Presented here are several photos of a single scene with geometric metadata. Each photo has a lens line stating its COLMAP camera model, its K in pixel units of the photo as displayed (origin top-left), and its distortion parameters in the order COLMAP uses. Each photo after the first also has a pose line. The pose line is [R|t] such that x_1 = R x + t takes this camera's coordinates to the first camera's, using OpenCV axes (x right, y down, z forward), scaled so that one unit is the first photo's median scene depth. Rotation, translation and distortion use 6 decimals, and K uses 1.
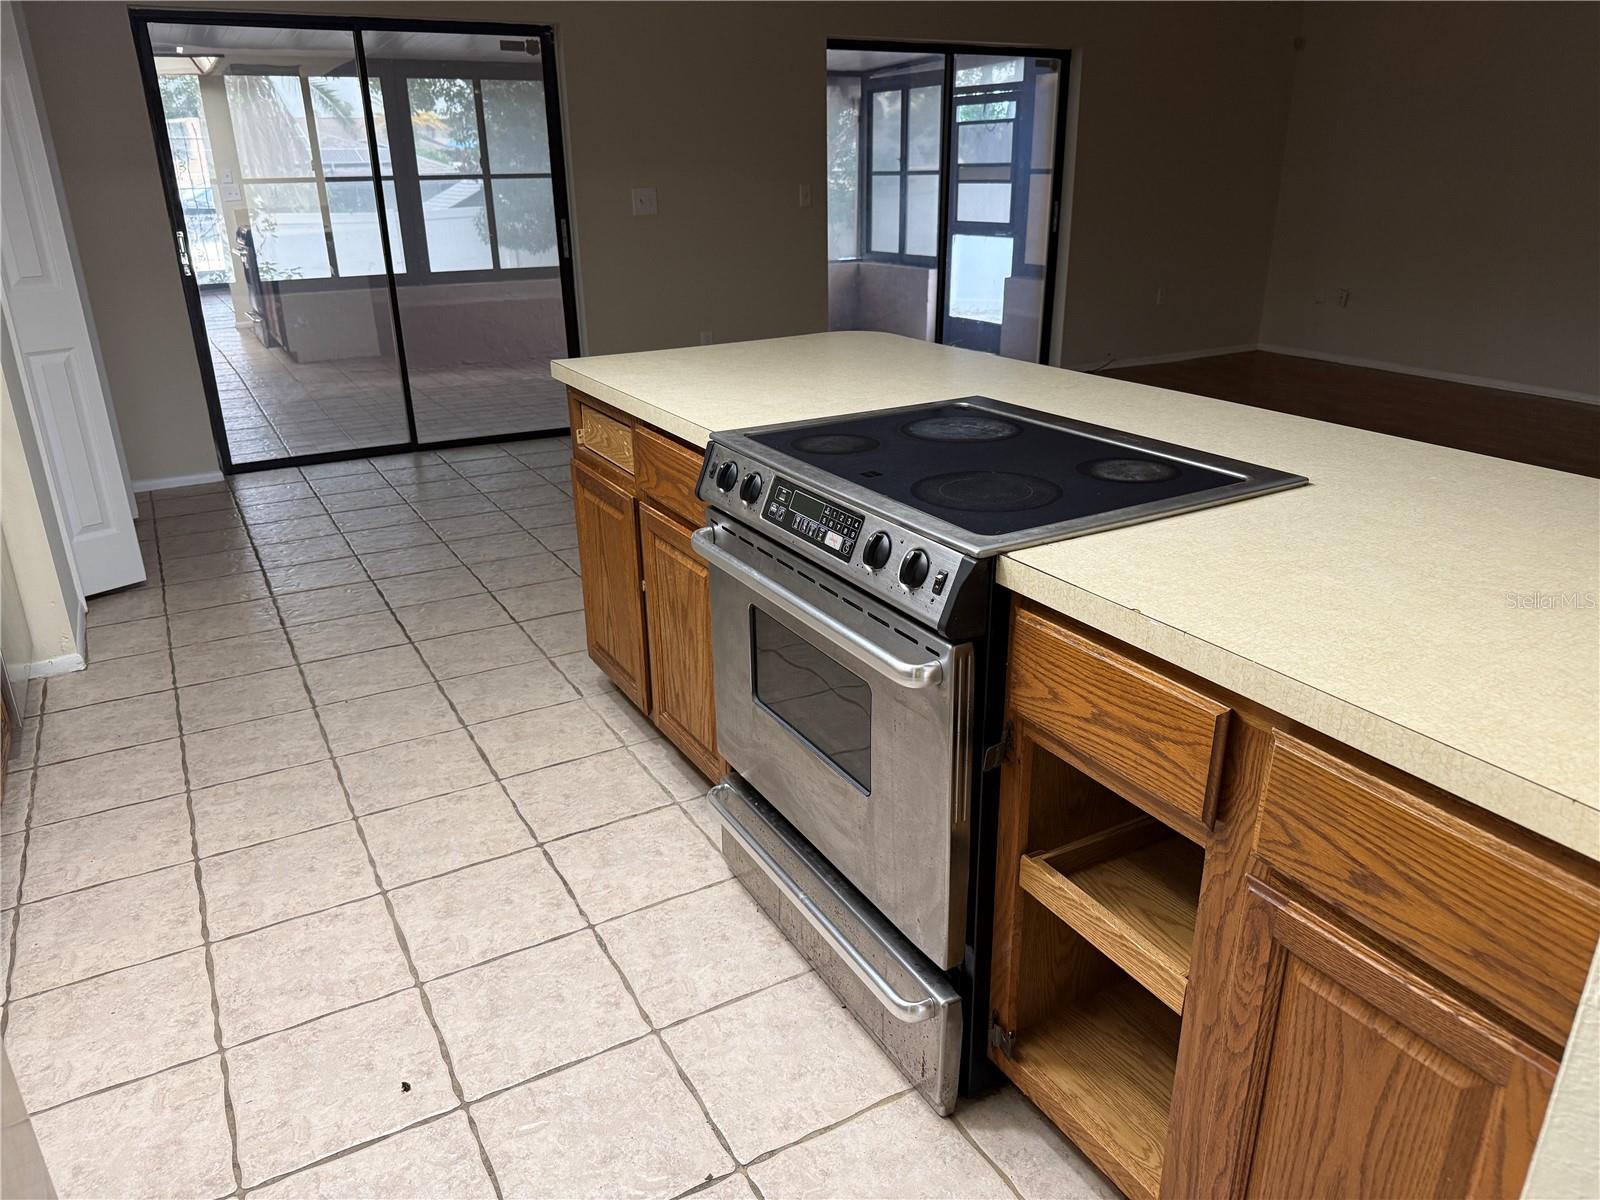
lens RADIAL K [[1133.5, 0, 800.0], [0, 1133.5, 600.0], [0, 0, 1]] dist [0.059781, -0.100918]
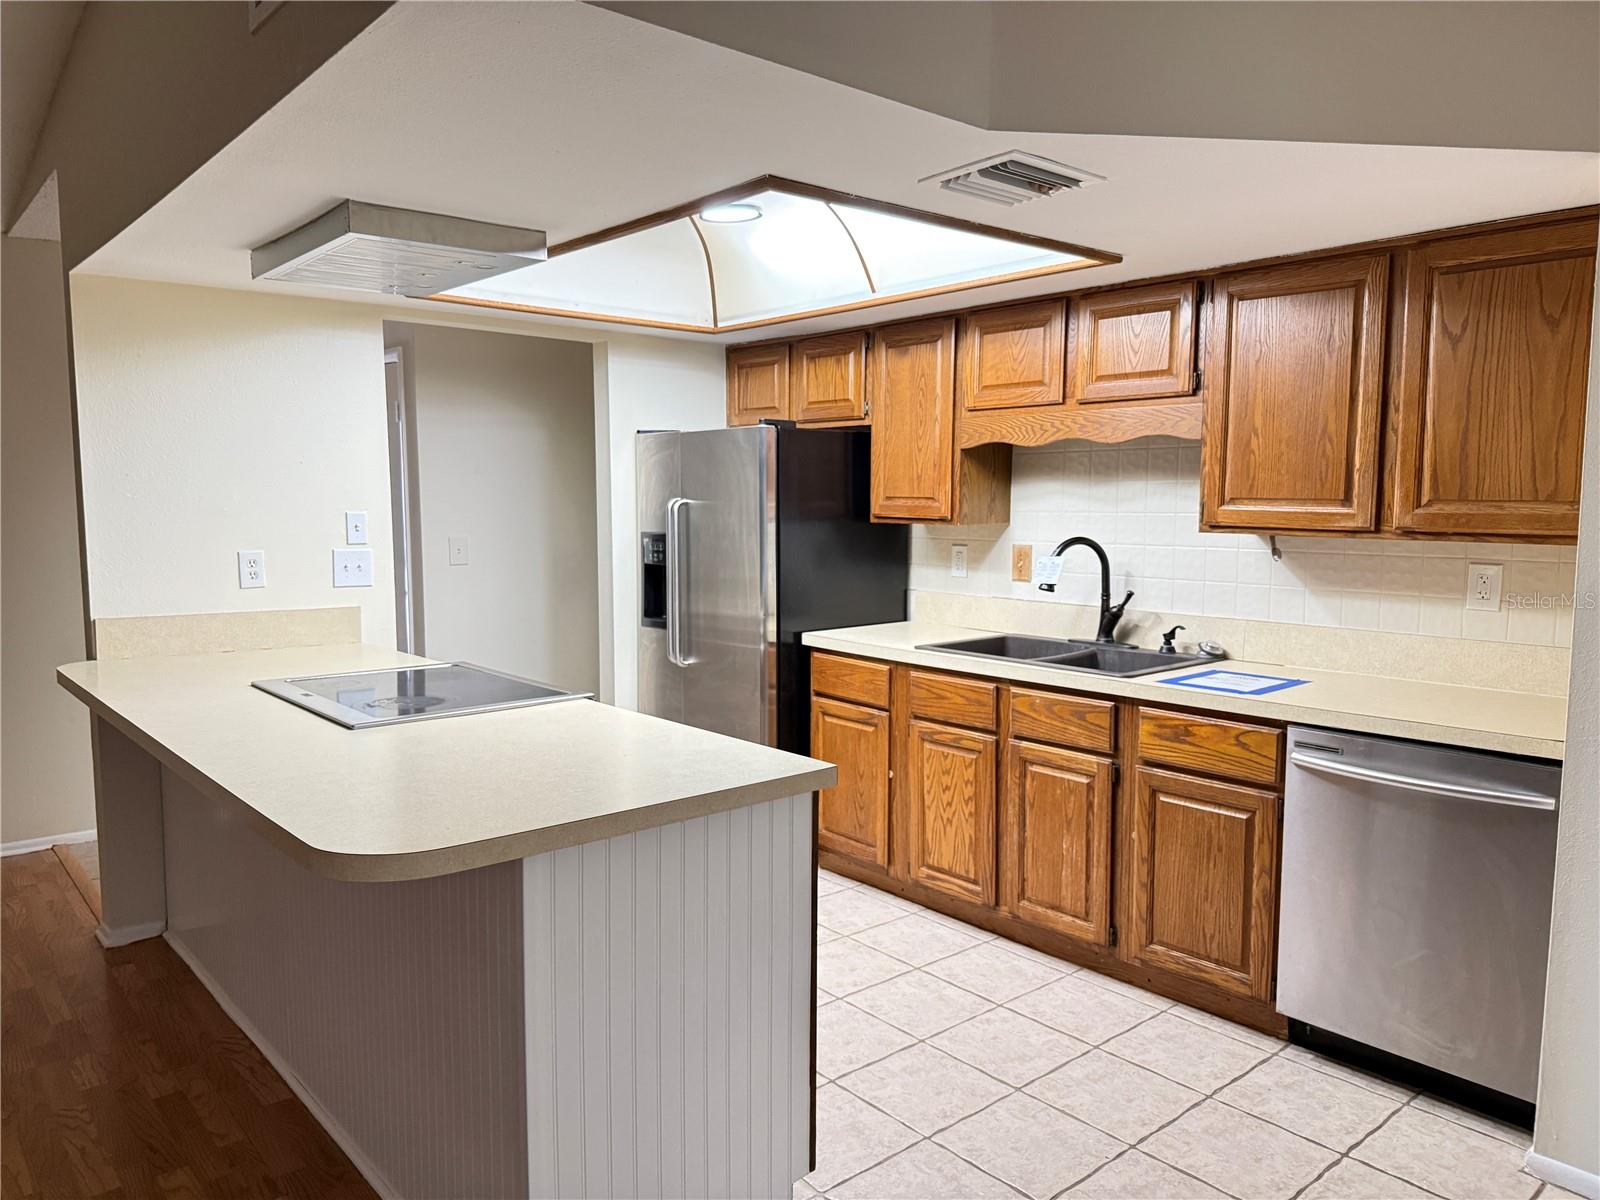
lens RADIAL K [[1126.7, 0, 784.5], [0, 1126.7, 601.1], [0, 0, 1]] dist [0.102099, -0.184461]
pose [[-0.983259, 0.023628, -0.180676, -0.048161], [-0.060811, 0.892158, 0.447612, -0.678273], [0.171767, 0.451105, -0.875785, 1.682418]]
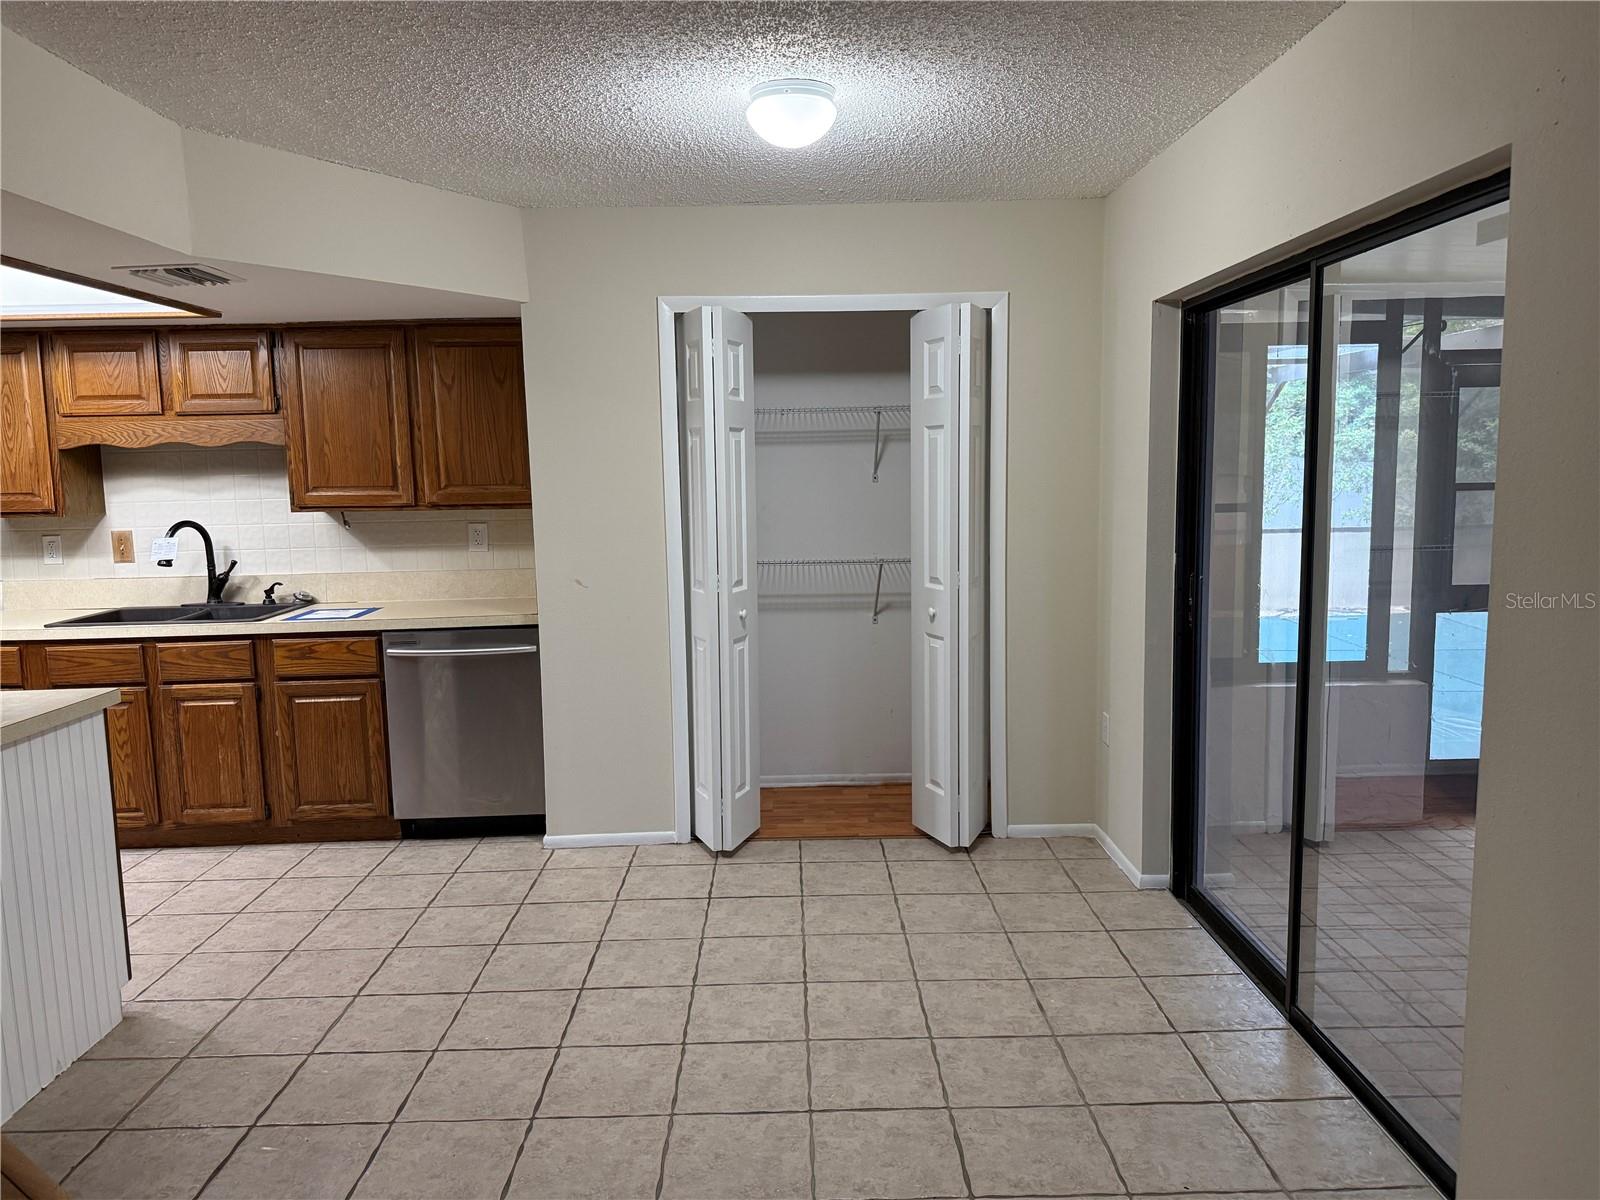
lens RADIAL K [[1133.5, 0, 800.0], [0, 1133.5, 600.0], [0, 0, 1]] dist [0.059781, -0.100918]
pose [[-0.483488, 0.124041, -0.866518, 0.420877], [-0.296261, 0.908302, 0.295326, -0.833715], [0.823692, 0.399502, -0.402405, 2.018903]]
